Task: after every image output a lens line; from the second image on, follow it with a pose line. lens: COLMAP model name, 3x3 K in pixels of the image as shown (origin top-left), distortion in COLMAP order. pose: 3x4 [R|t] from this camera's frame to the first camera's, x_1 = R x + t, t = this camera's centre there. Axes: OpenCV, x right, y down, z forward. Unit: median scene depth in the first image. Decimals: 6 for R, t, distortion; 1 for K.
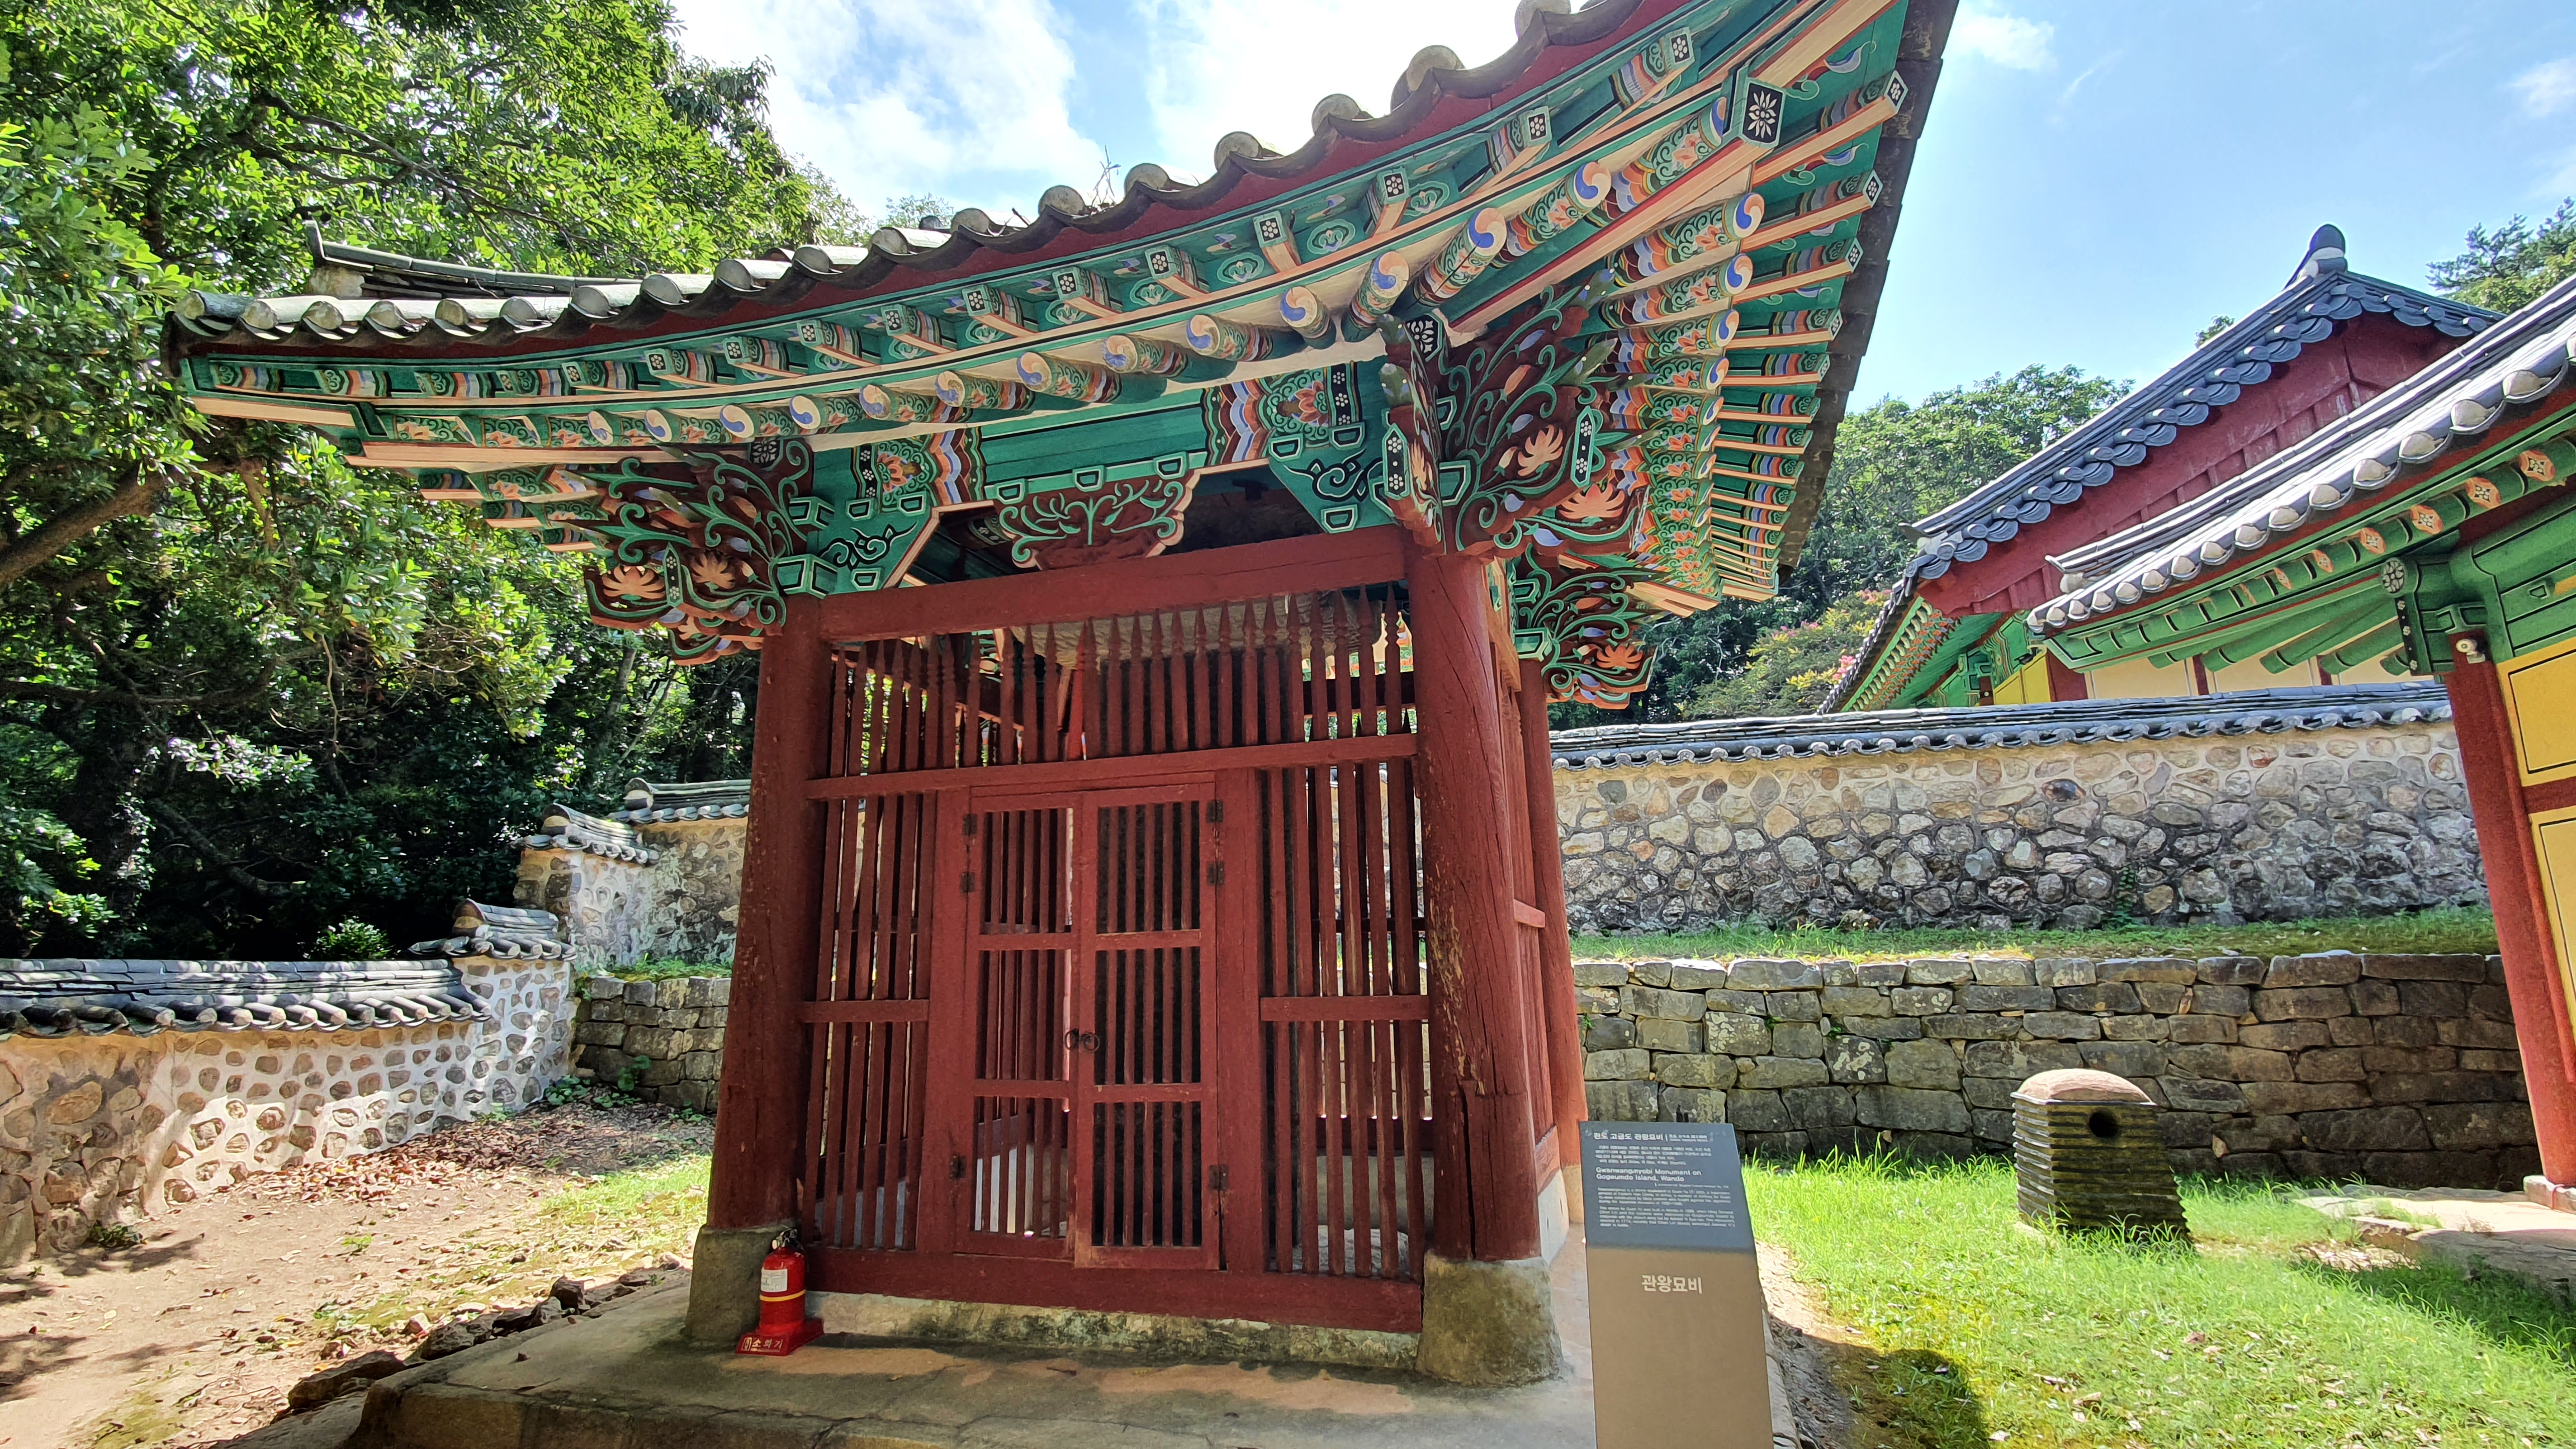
lens RADIAL K [[1219.1, 0, 1297.5], [0, 1219.1, 711.6], [0, 0, 1]] dist [0.011269, -0.014663]
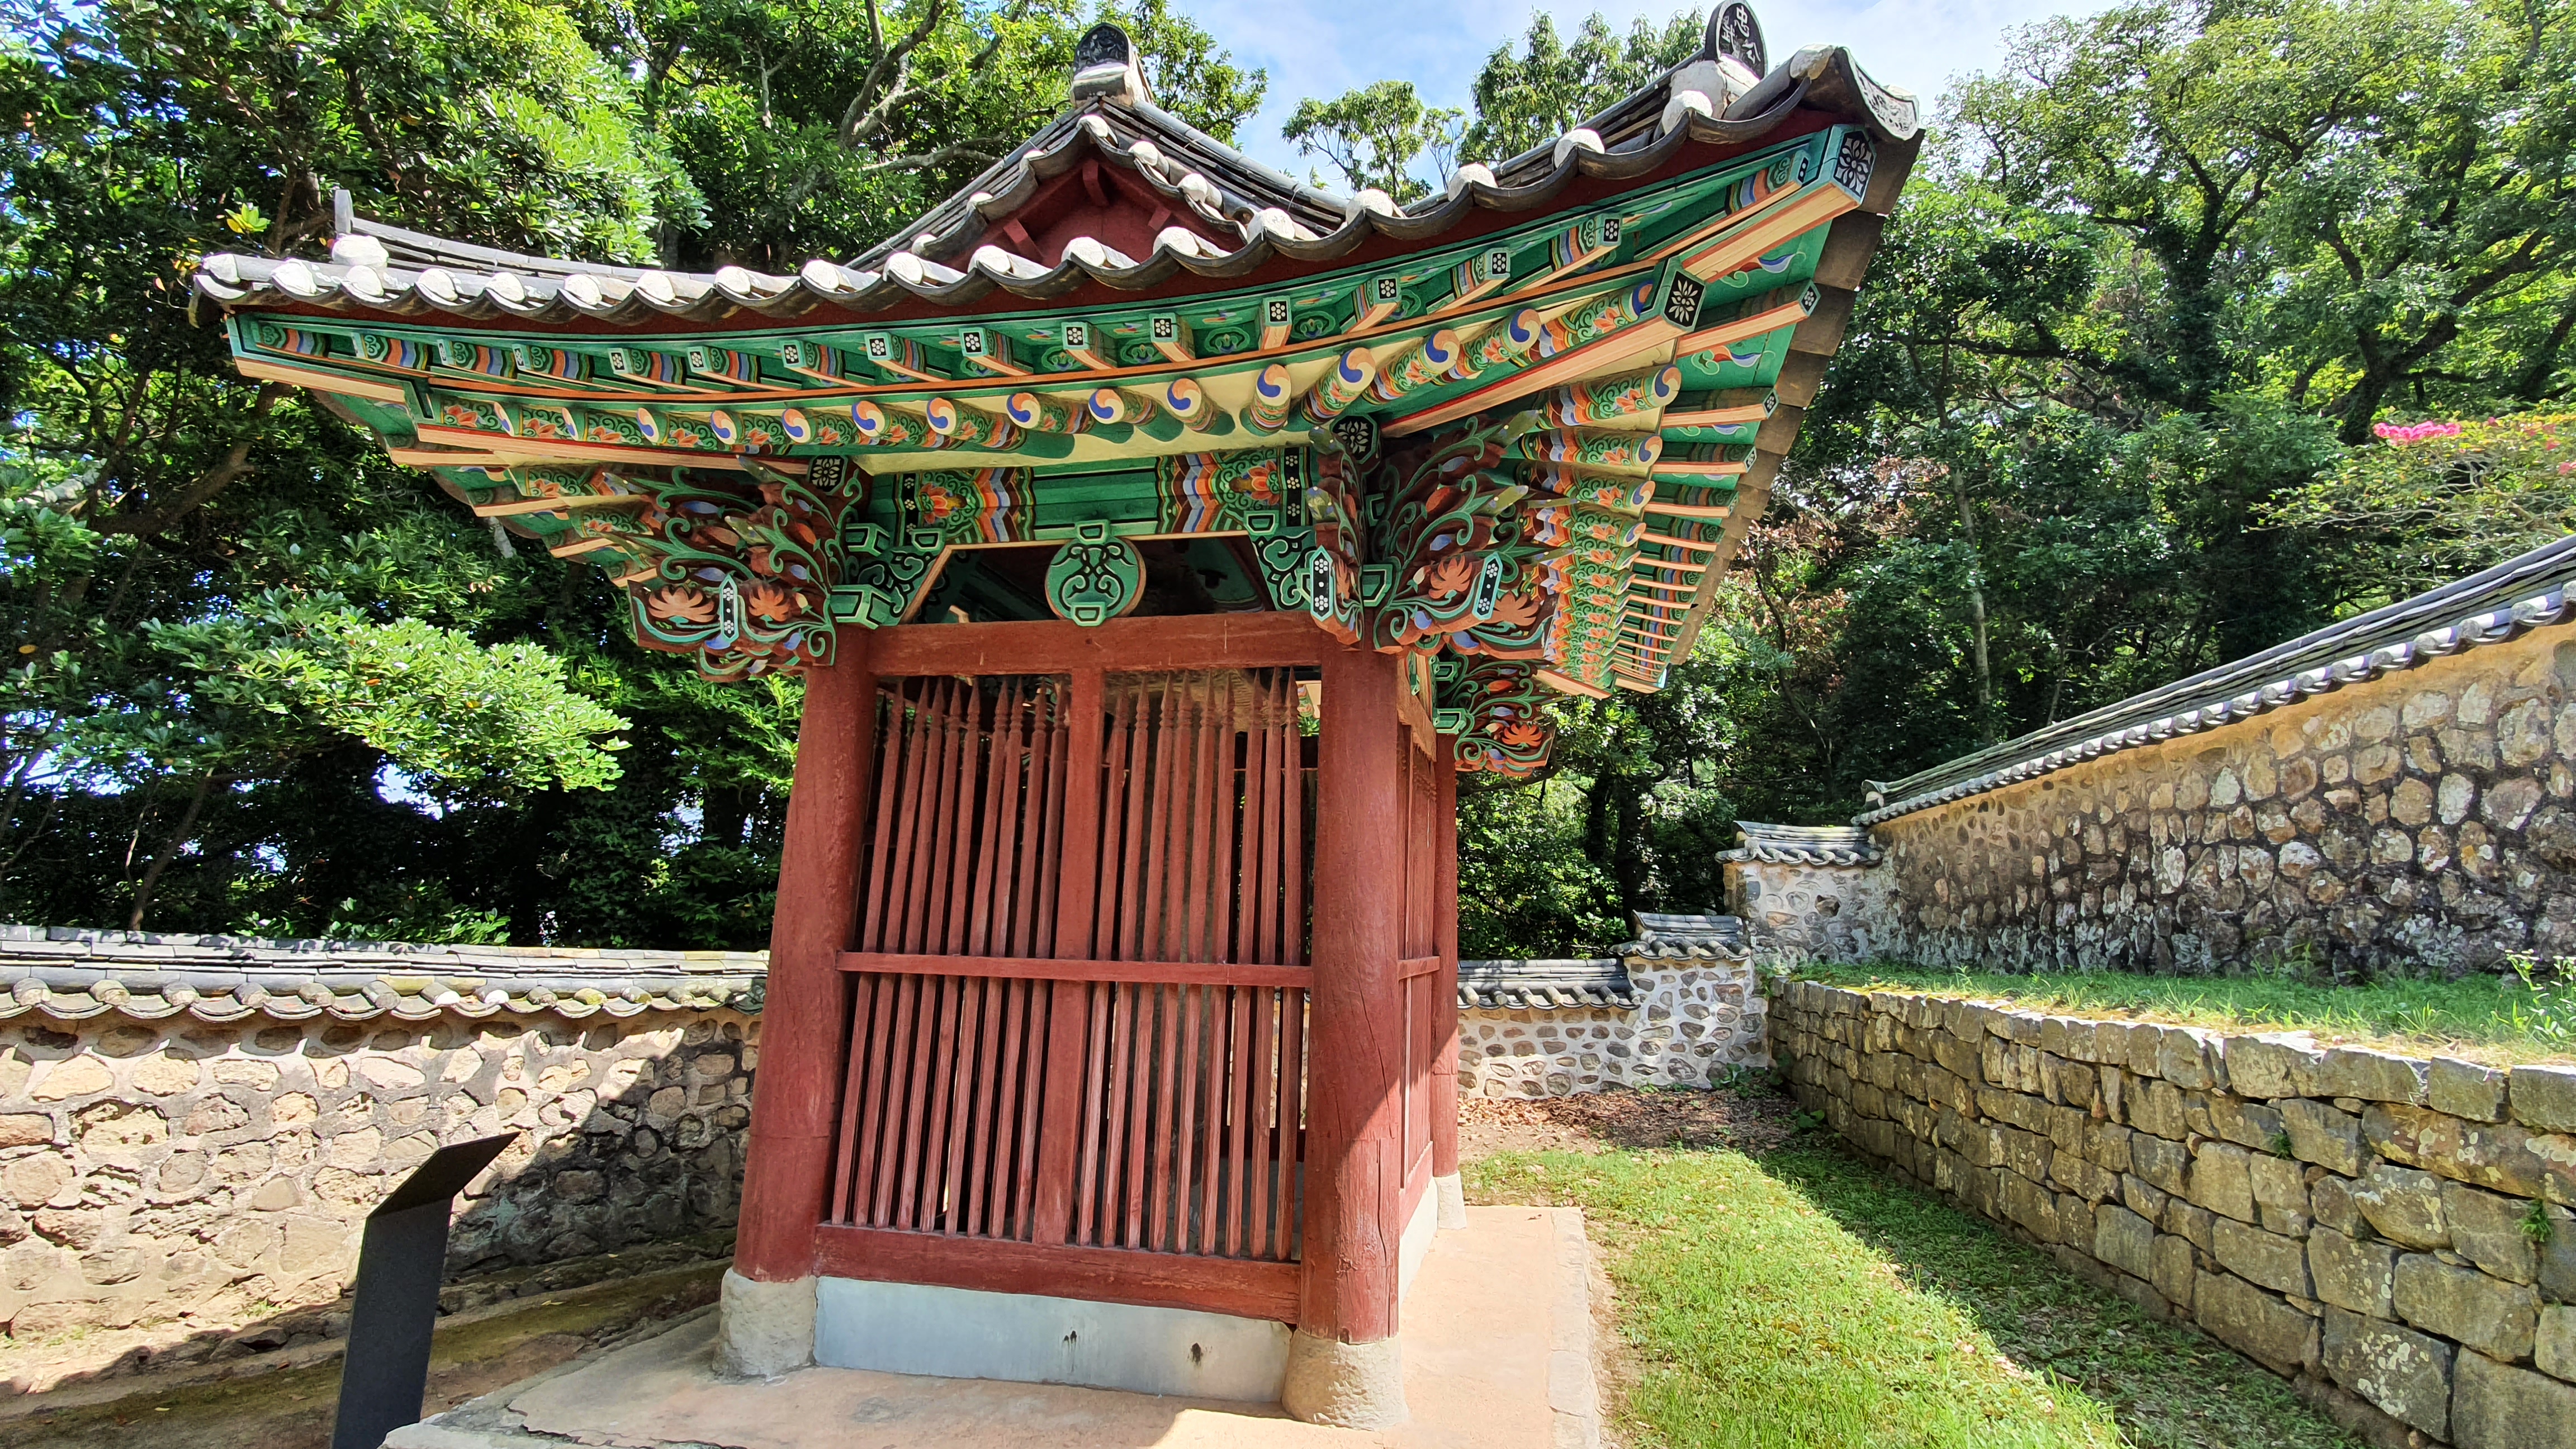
lens RADIAL K [[1219.1, 0, 1280.4], [0, 1219.1, 717.1], [0, 0, 1]] dist [0.011269, -0.014663]
pose [[0.078379, -0.162118, -0.983654, 0.725322], [0.194184, 0.970273, -0.144440, 0.094970], [0.977829, -0.179689, 0.107530, 0.723302]]
